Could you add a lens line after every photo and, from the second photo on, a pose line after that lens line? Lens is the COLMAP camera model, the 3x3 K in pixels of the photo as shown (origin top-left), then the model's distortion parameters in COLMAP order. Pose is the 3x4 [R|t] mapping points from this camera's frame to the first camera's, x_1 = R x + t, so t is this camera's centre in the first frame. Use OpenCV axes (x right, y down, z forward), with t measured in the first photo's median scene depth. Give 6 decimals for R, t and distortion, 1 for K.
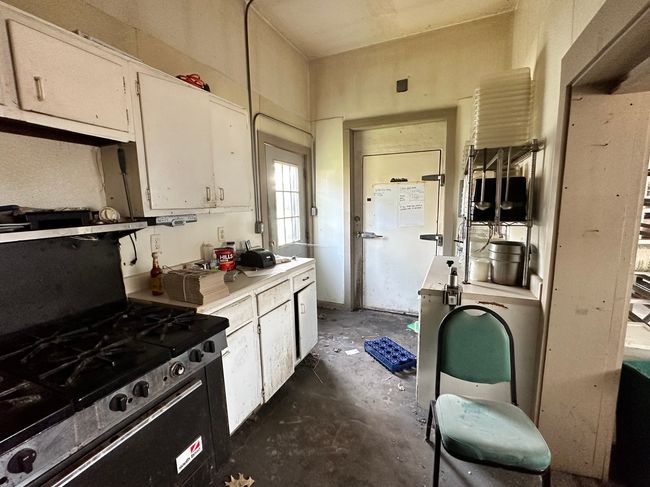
lens RADIAL K [[297.4, 0, 323.9], [0, 297.4, 244.4], [0, 0, 1]] dist [0.000518, -0.001081]
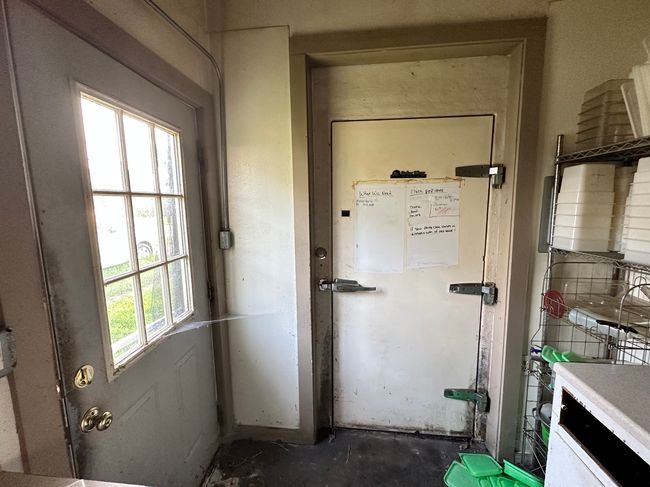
lens RADIAL K [[297.4, 0, 326.2], [0, 297.4, 244.2], [0, 0, 1]] dist [0.000518, -0.001081]
pose [[0.953059, -0.034632, 0.300797, -0.028132], [0.037985, 0.999264, -0.005306, -0.110125], [-0.300392, 0.016483, 0.953673, 0.609430]]
